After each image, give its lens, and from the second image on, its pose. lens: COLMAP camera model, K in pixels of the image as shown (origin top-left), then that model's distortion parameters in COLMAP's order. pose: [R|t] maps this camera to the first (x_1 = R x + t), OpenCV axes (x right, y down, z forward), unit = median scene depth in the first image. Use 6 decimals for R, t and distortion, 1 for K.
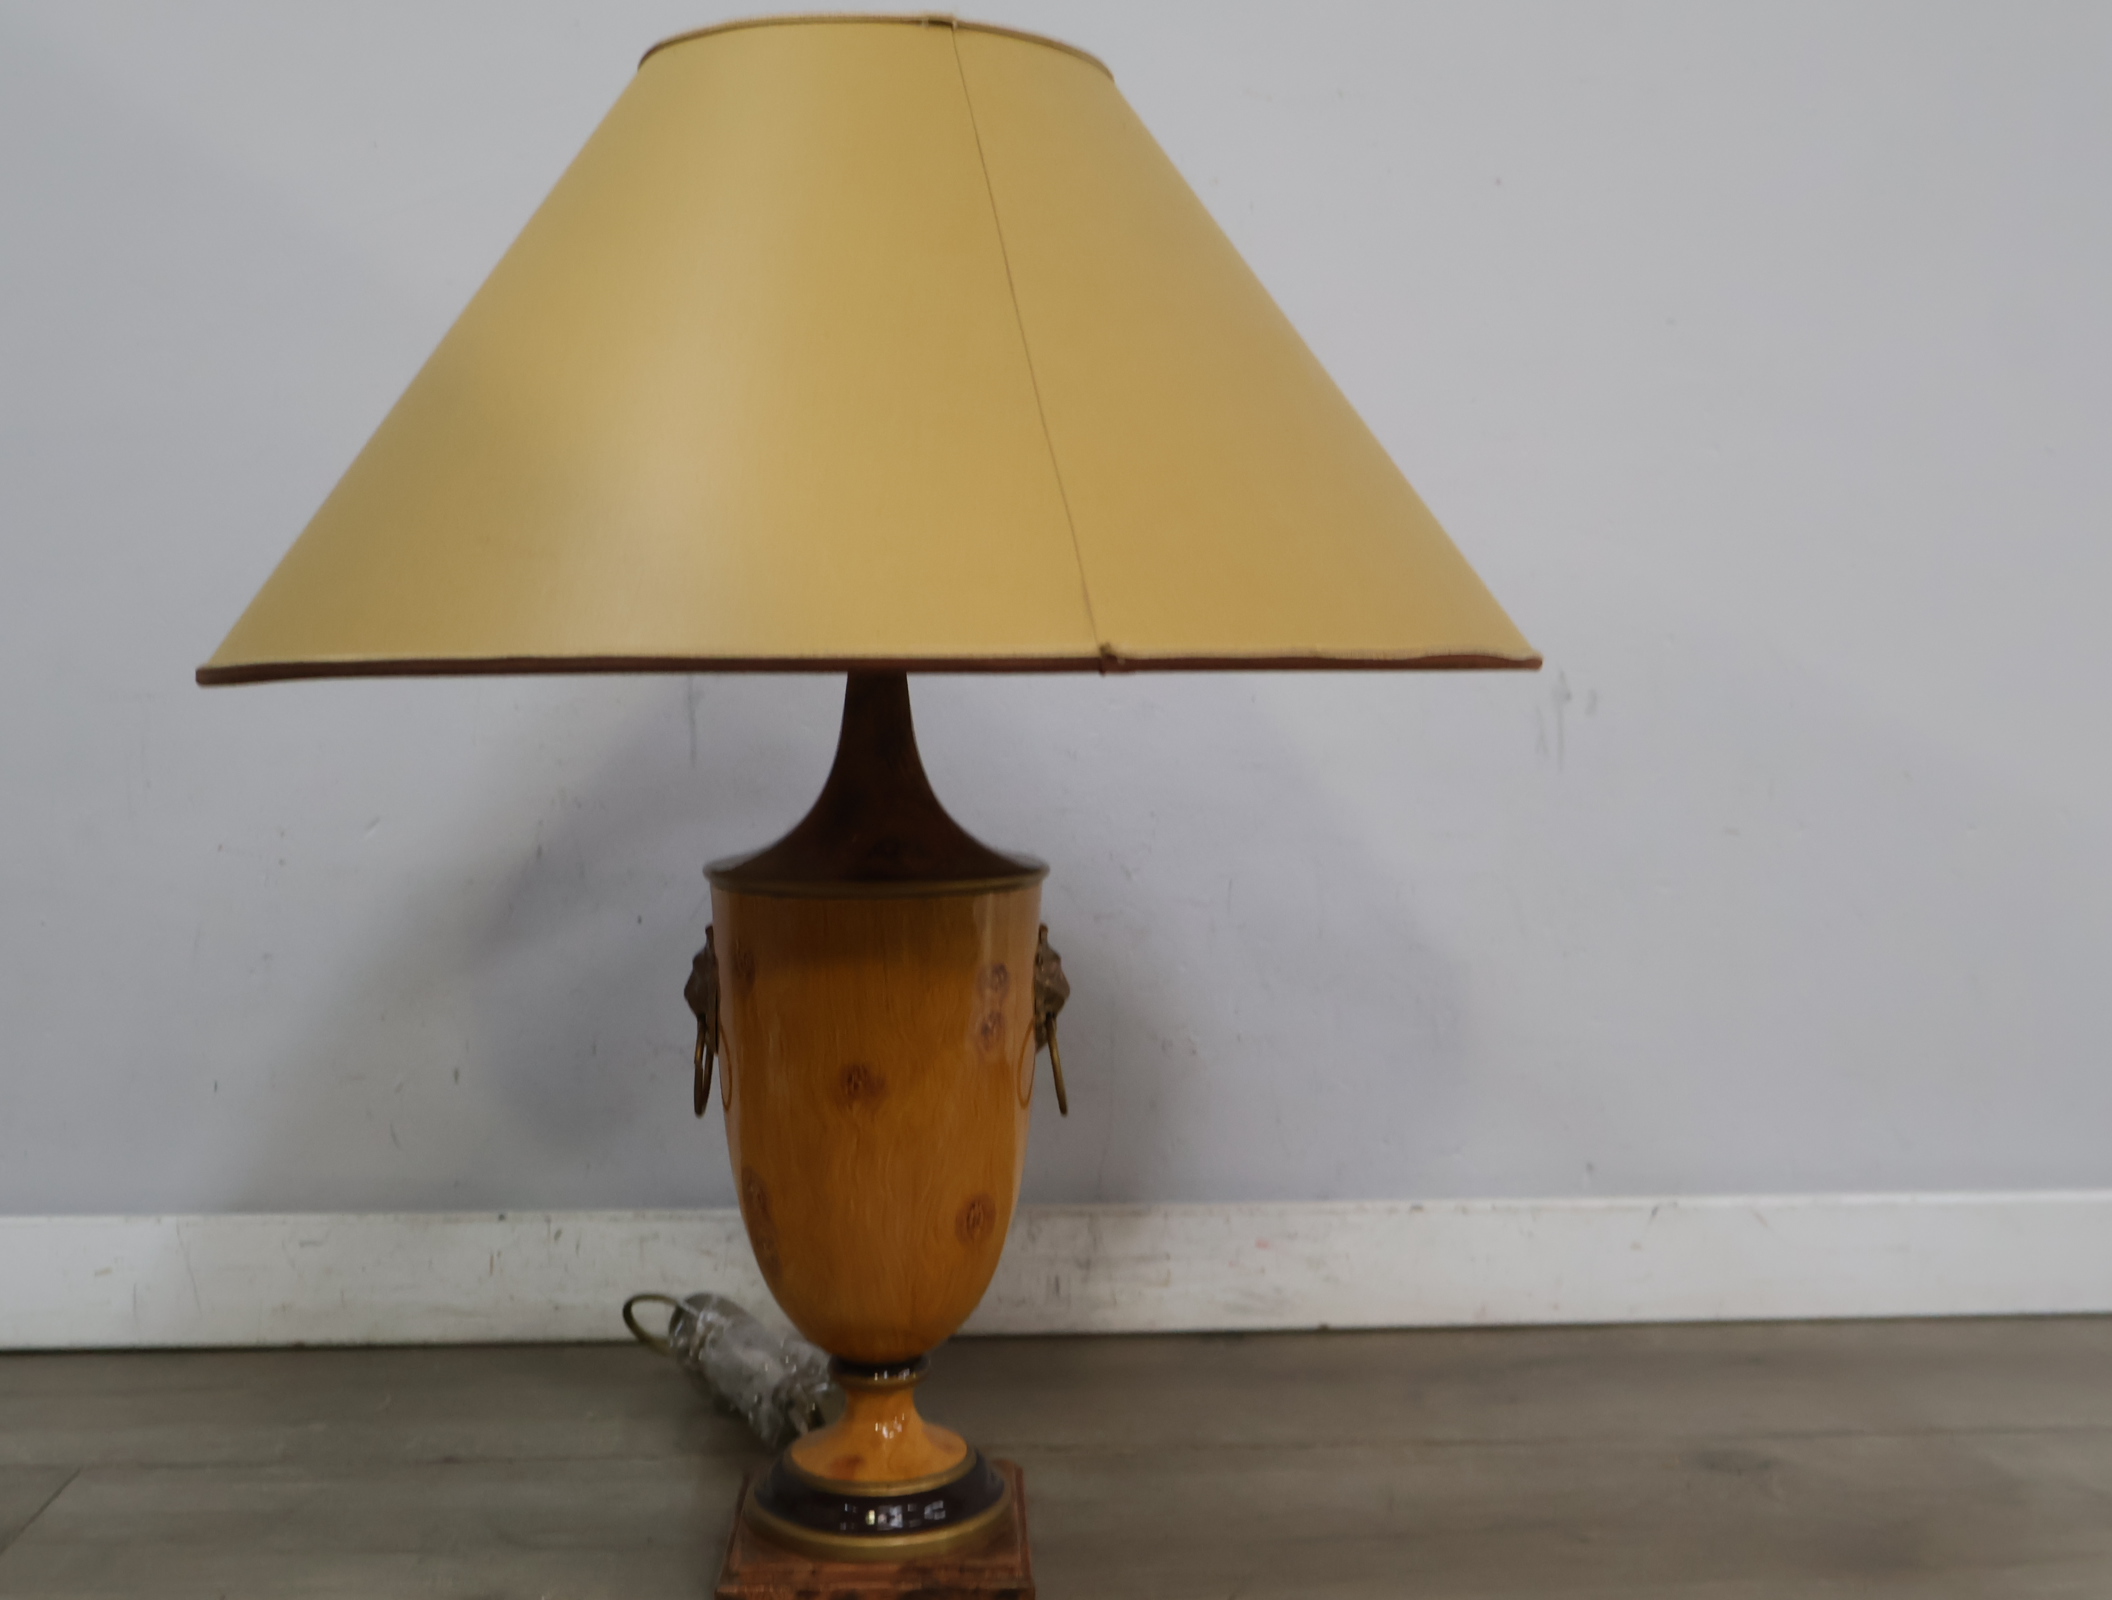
lens RADIAL K [[2281.3, 0, 1057.4], [0, 2281.3, 822.3], [0, 0, 1]] dist [0.014084, 0.000000]
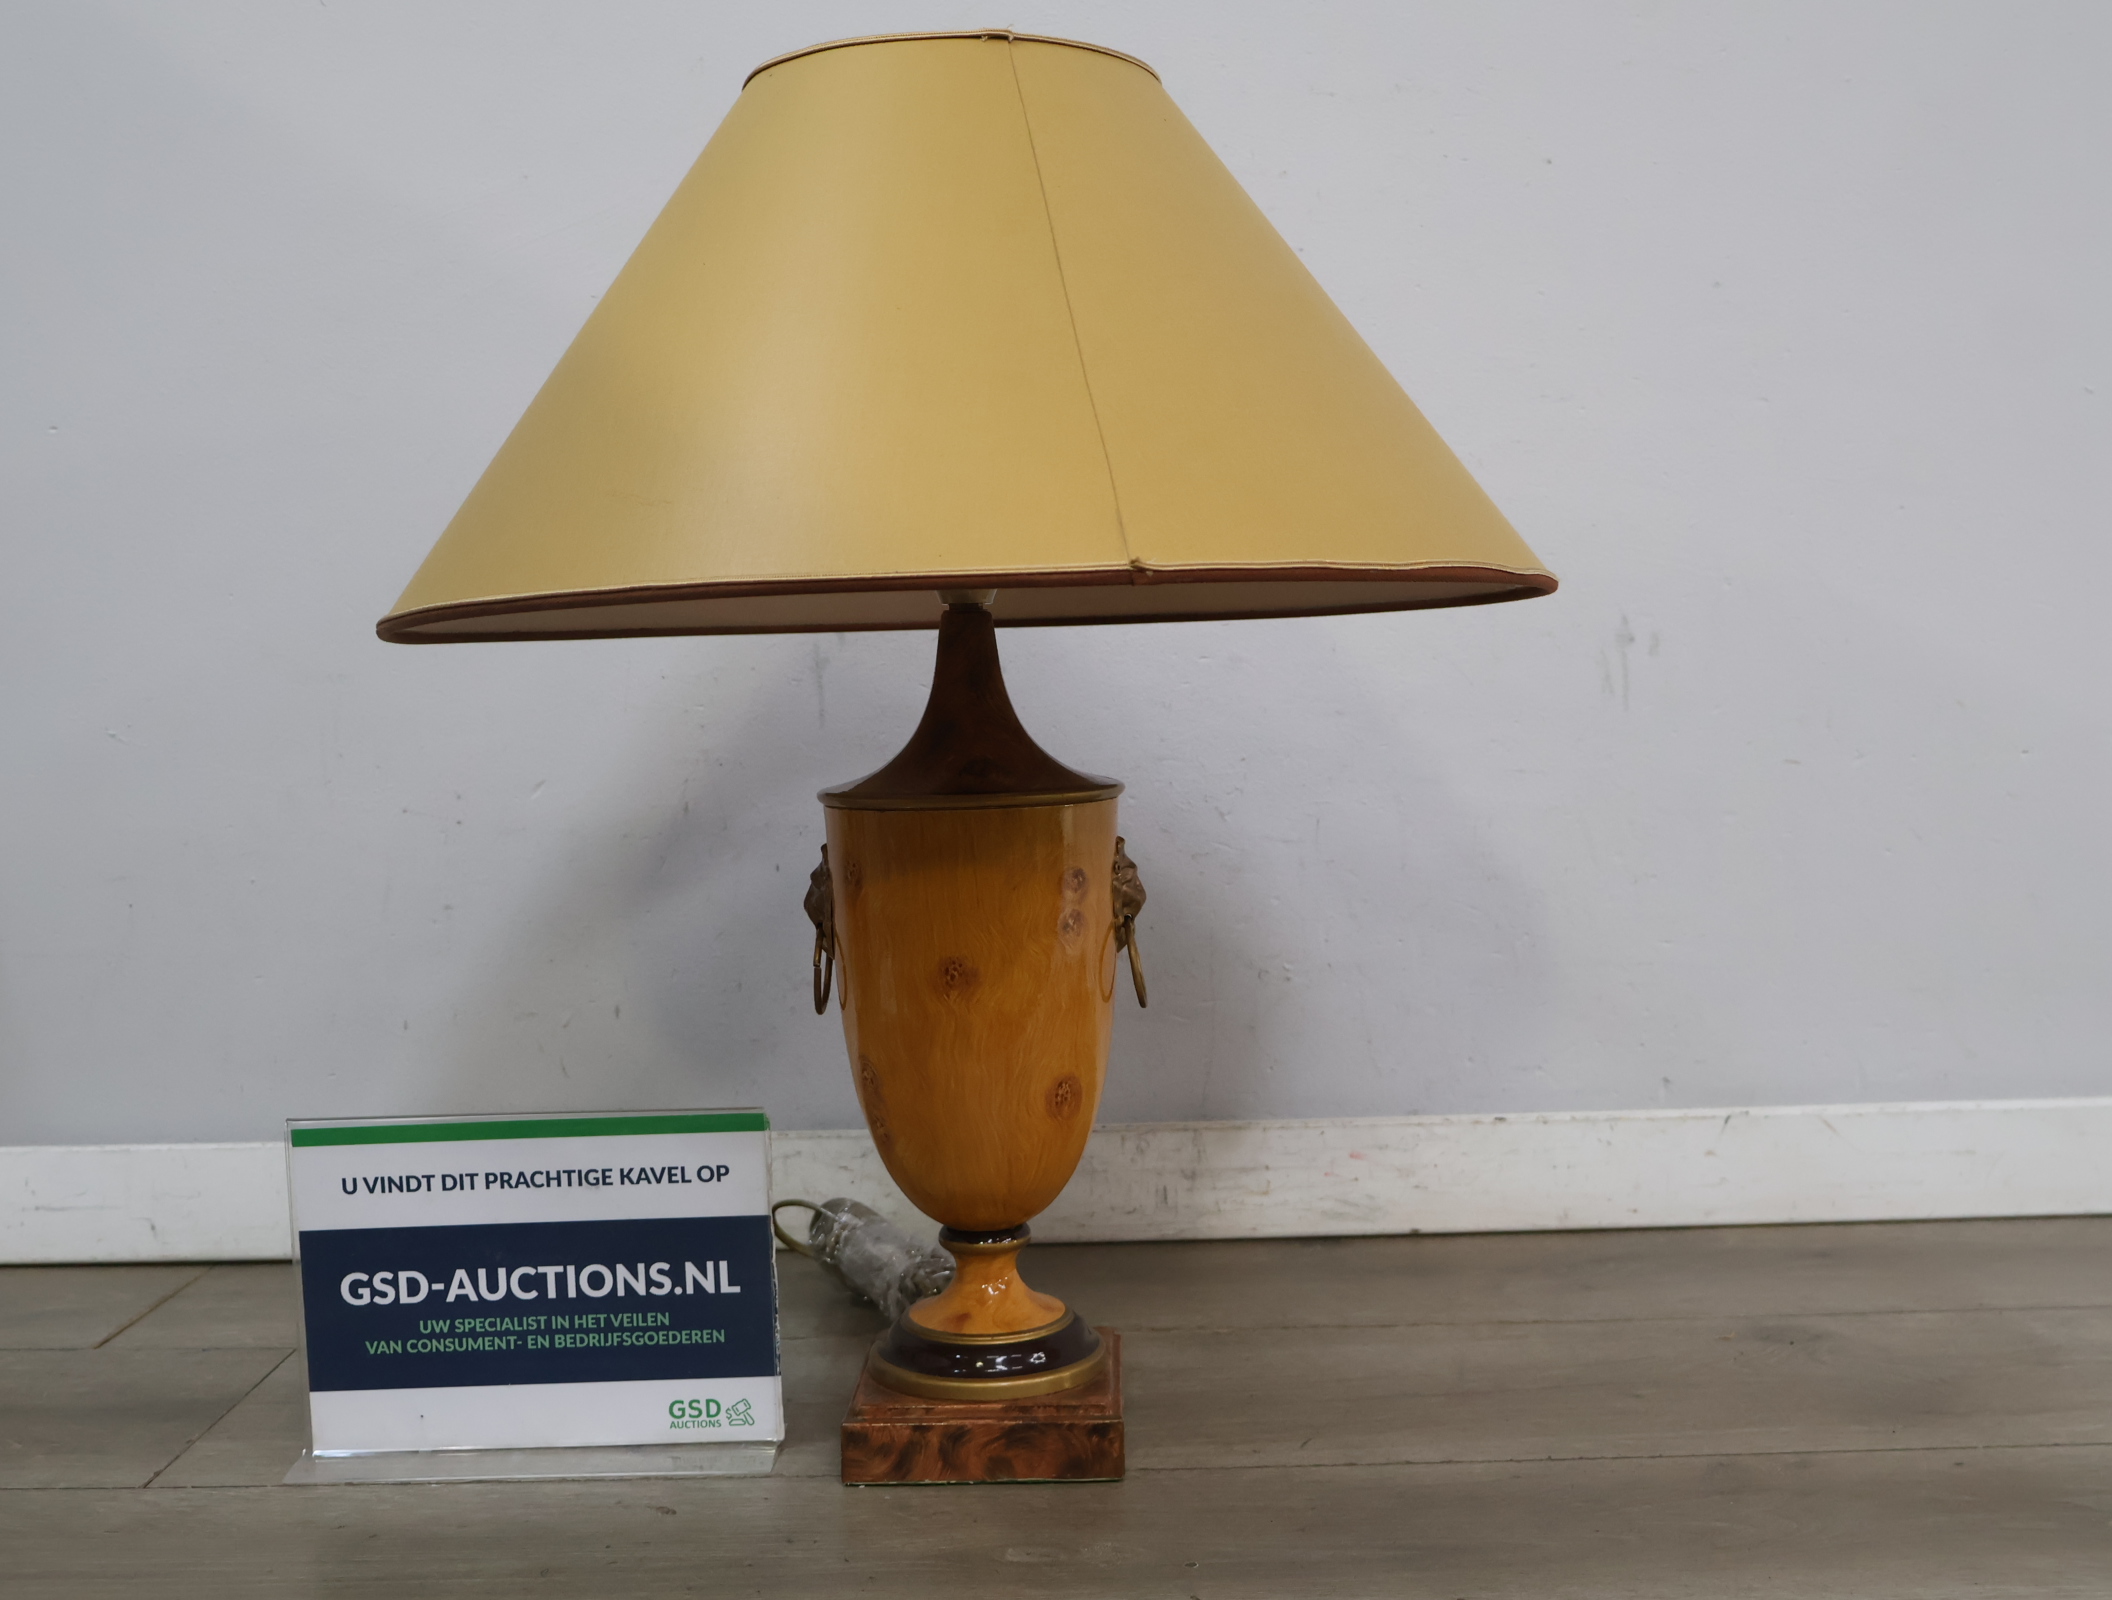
lens RADIAL K [[2281.3, 0, 1056.2], [0, 2281.3, 820.6], [0, 0, 1]] dist [0.014084, 0.000000]
pose [[0.996766, -0.025375, -0.076246, 0.035957], [0.024602, 0.999636, -0.011067, 0.036264], [0.076499, 0.009156, 0.997028, -0.088052]]
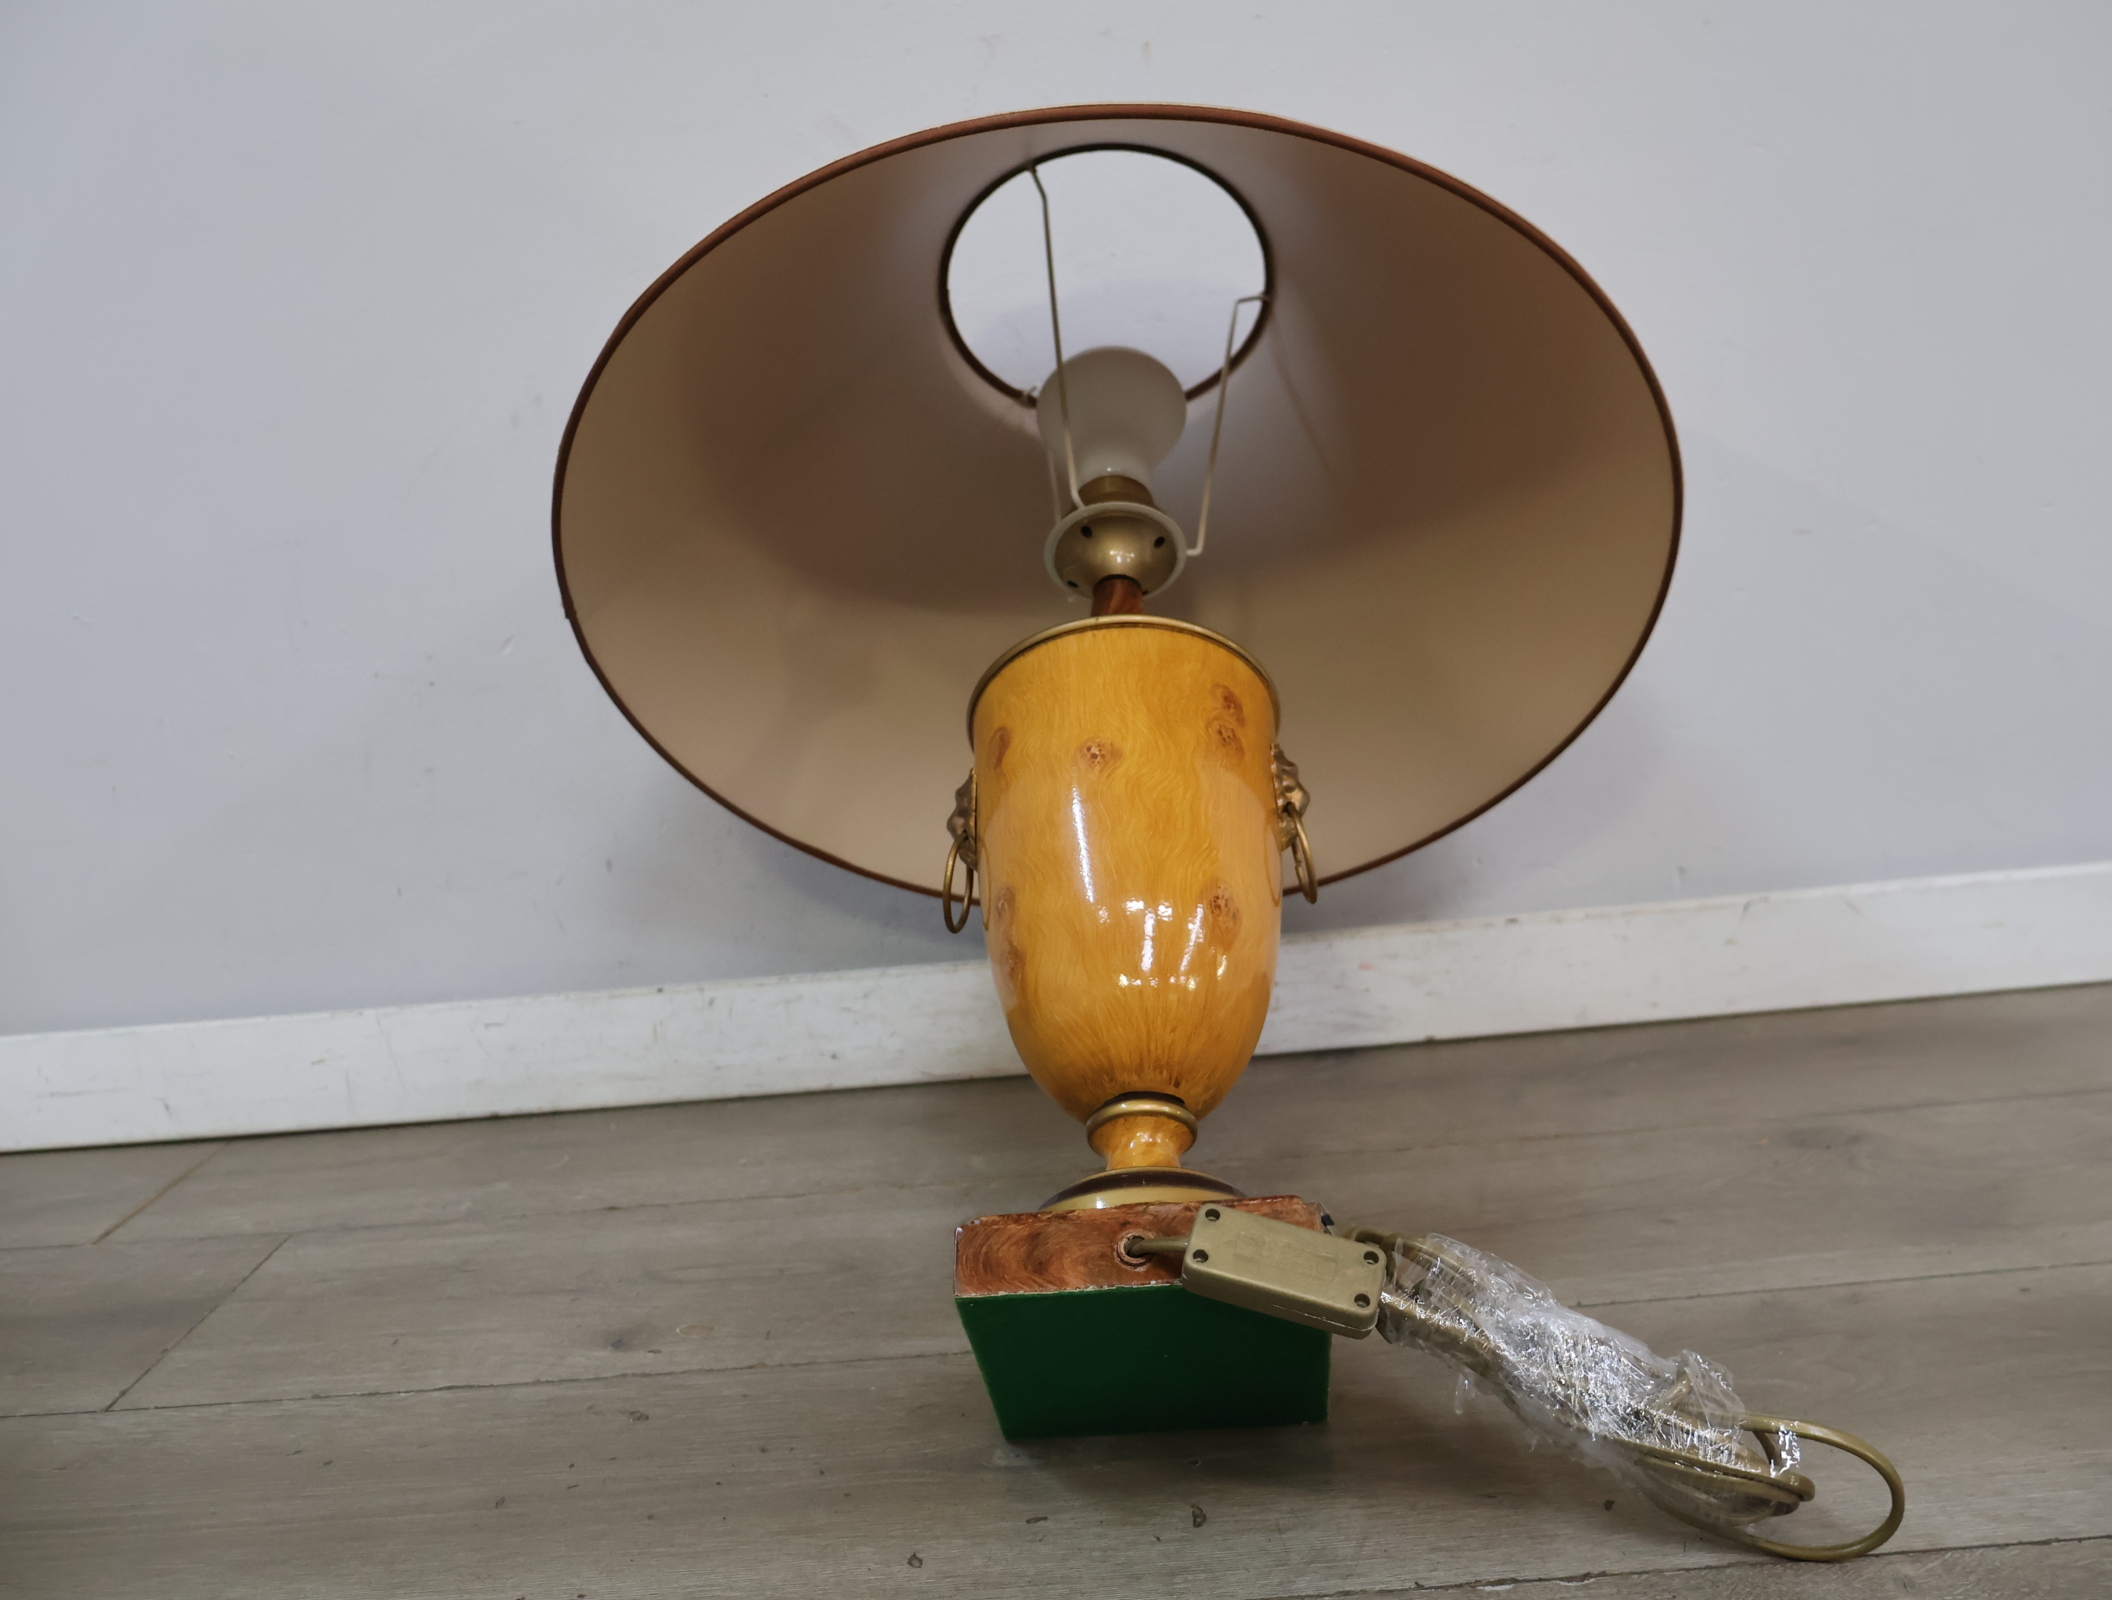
lens RADIAL K [[2004.2, 0, 1059.8], [0, 2004.2, 810.3], [0, 0, 1]] dist [0.000970, 0.000000]
pose [[0.990884, -0.079522, -0.108747, 0.057626], [0.088647, 0.992697, 0.081818, 0.025862], [0.101446, -0.090712, 0.990697, 0.076400]]
